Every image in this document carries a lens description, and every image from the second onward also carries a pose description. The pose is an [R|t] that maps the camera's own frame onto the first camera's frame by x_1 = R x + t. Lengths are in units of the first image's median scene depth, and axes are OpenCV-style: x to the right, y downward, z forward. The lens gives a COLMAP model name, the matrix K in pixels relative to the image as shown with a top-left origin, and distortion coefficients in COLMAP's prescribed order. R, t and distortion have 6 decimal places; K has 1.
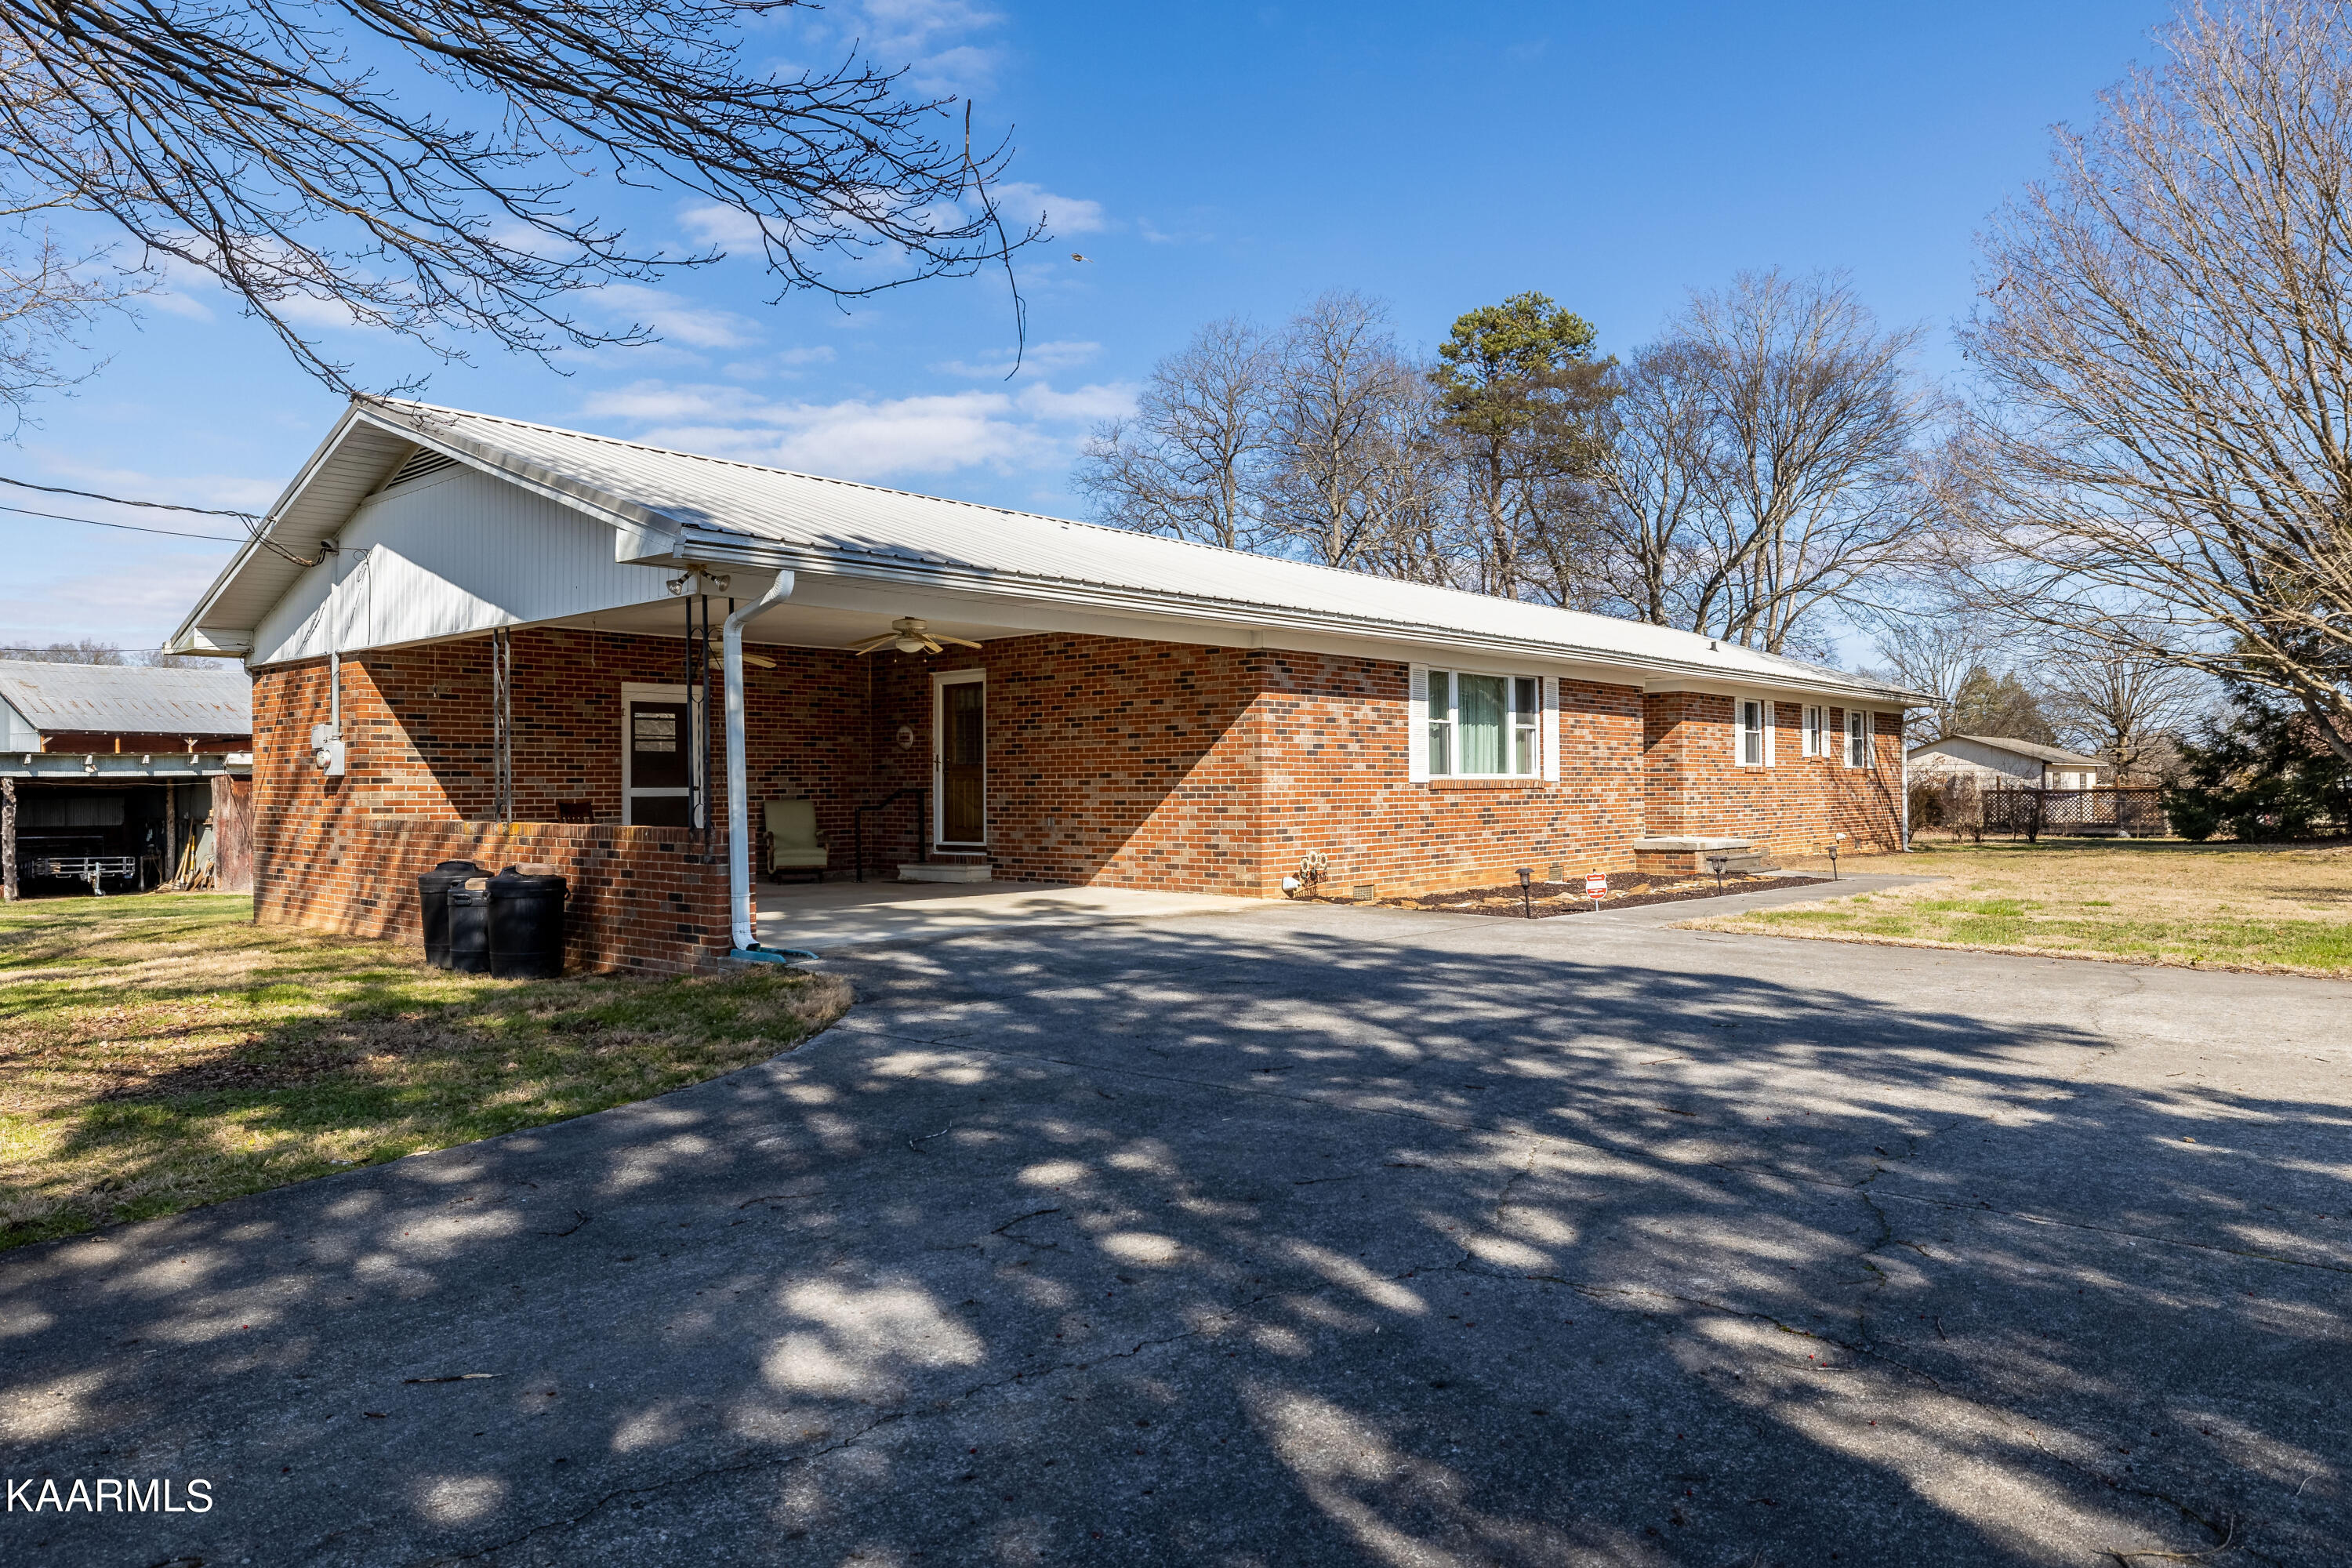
lens RADIAL K [[1524.9, 0, 1178.6], [0, 1524.9, 777.0], [0, 0, 1]] dist [0.005783, -0.006832]
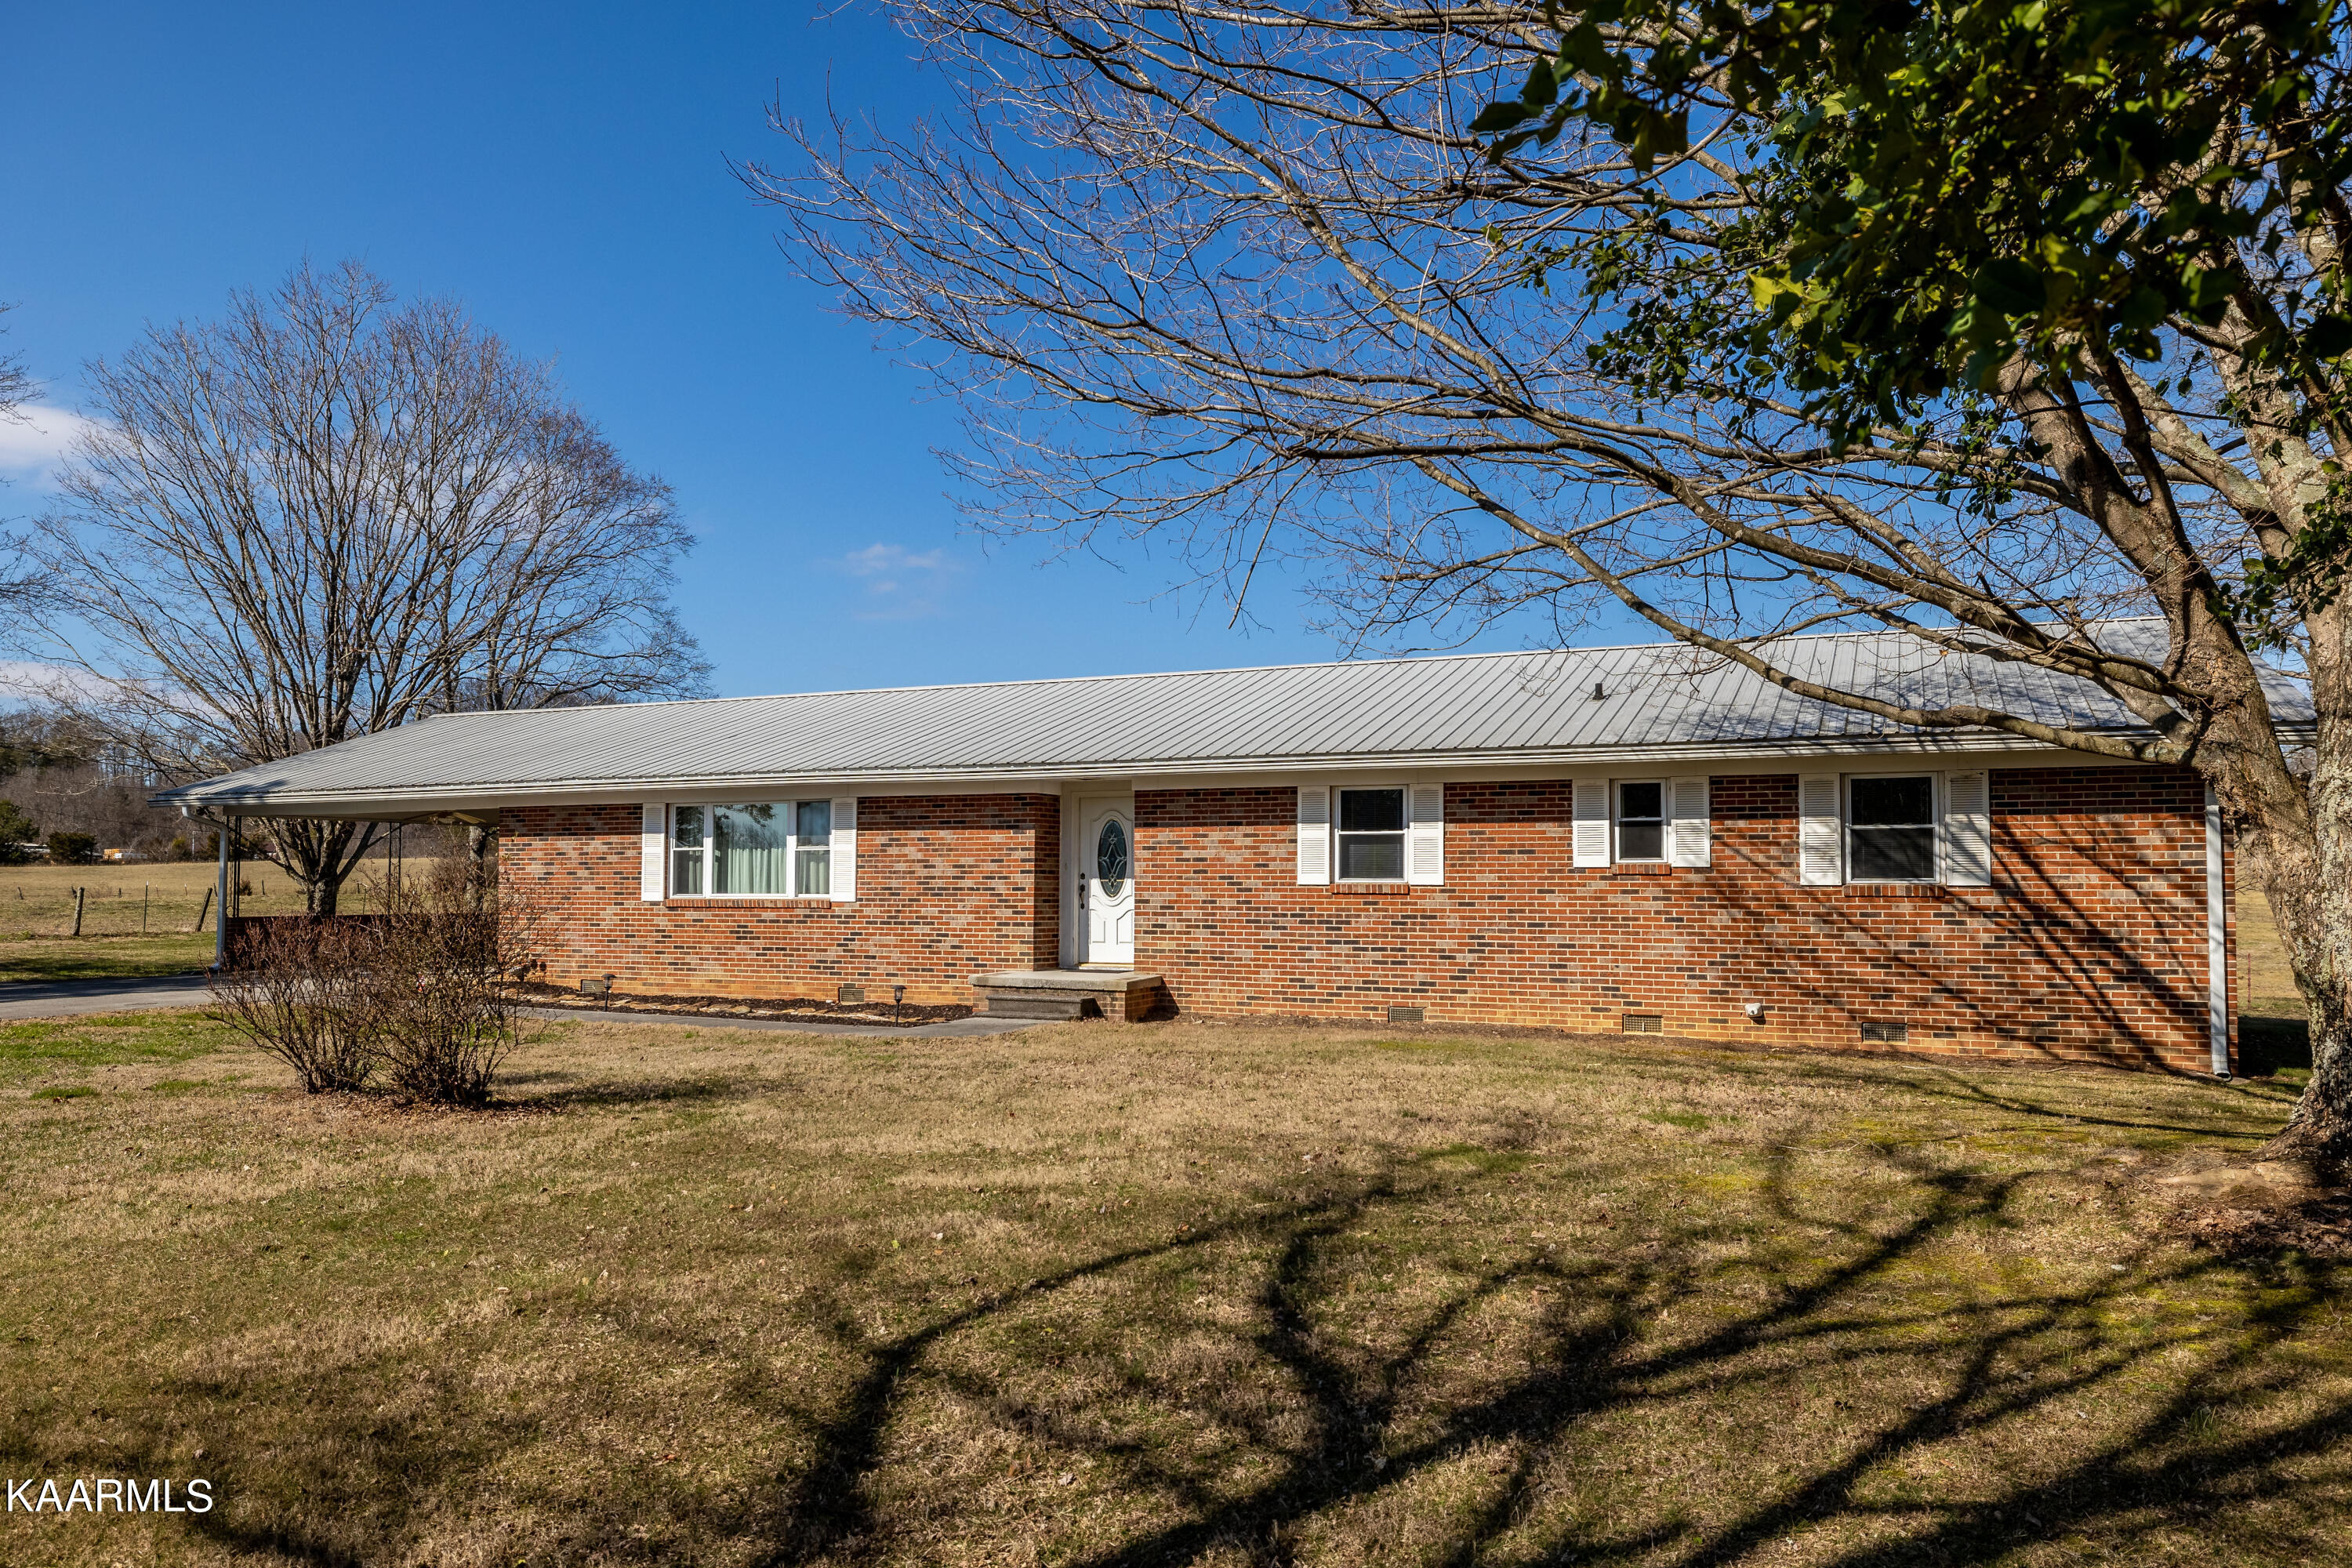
lens RADIAL K [[1613.2, 0, 1172.8], [0, 1613.2, 795.5], [0, 0, 1]] dist [0.005667, 0.001045]
pose [[0.286406, -0.043449, -0.957123, 1.474995], [0.004162, 0.999018, -0.044106, -0.021384], [0.958099, 0.008649, 0.286306, 1.004974]]
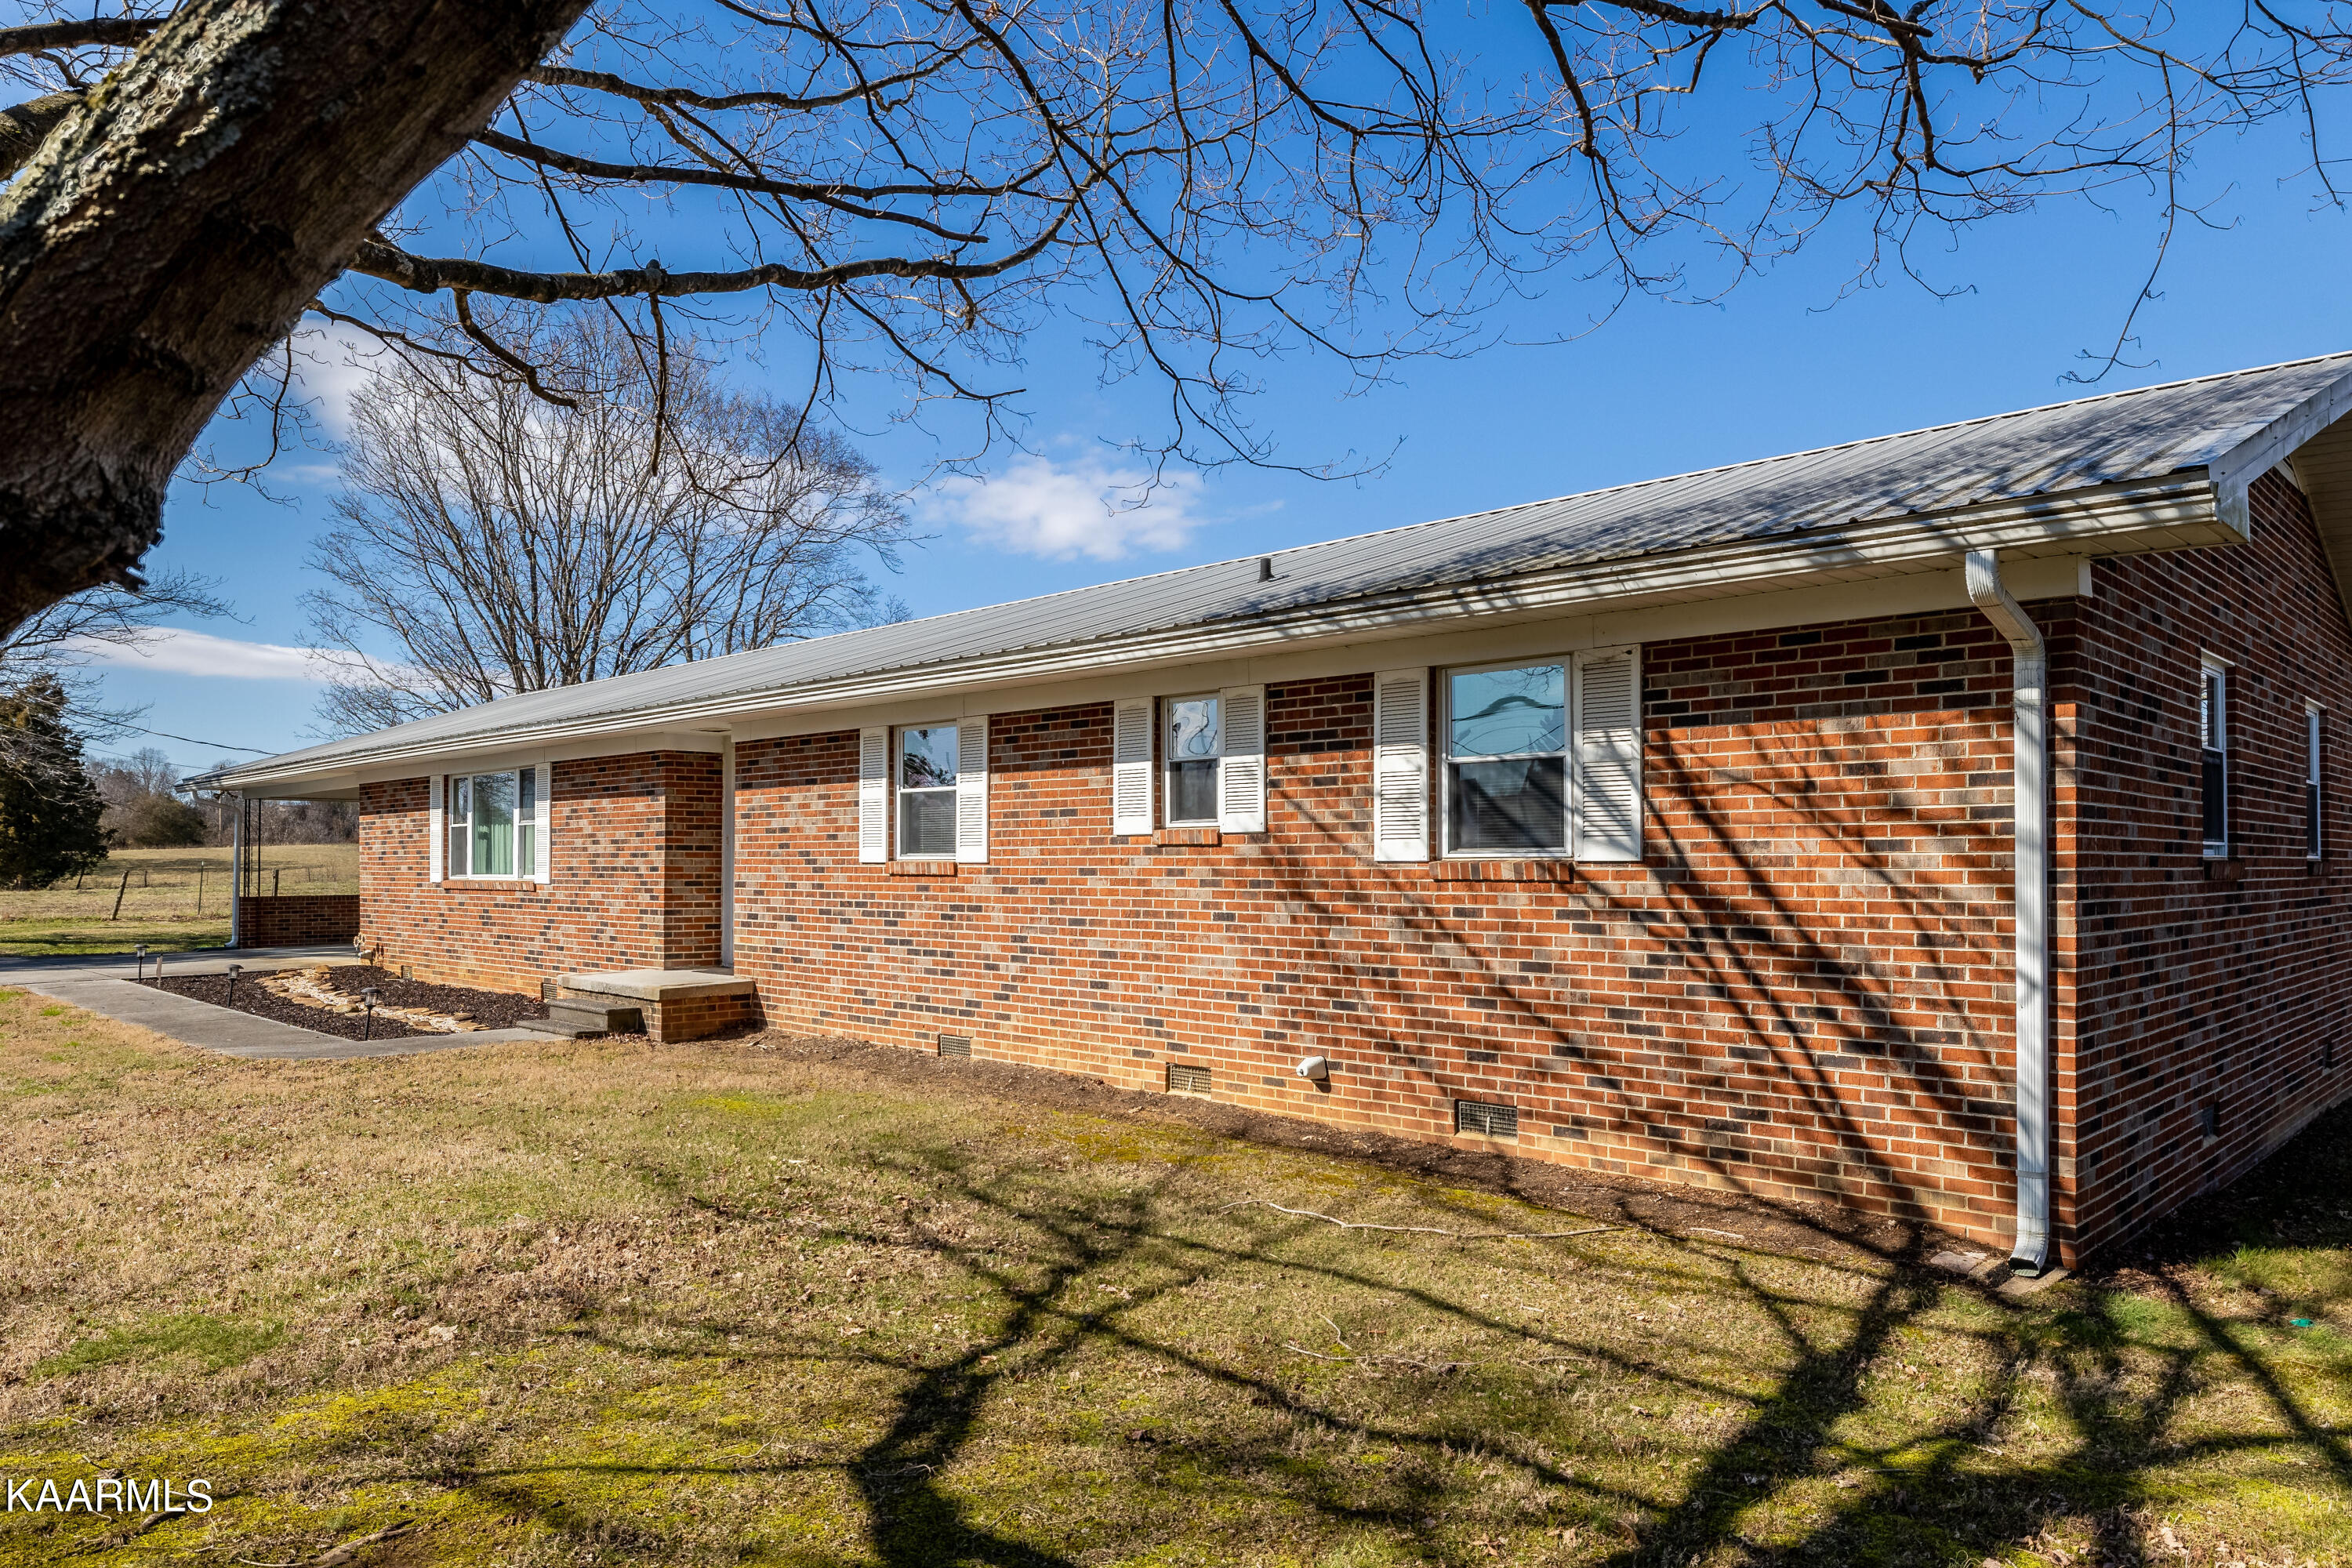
lens RADIAL K [[1524.9, 0, 1173.9], [0, 1524.9, 838.0], [0, 0, 1]] dist [0.005783, -0.006832]
pose [[-0.060632, -0.004587, -0.998150, 1.212029], [0.012961, 0.999902, -0.005382, -0.015419], [0.998076, -0.013263, -0.060567, 1.570205]]
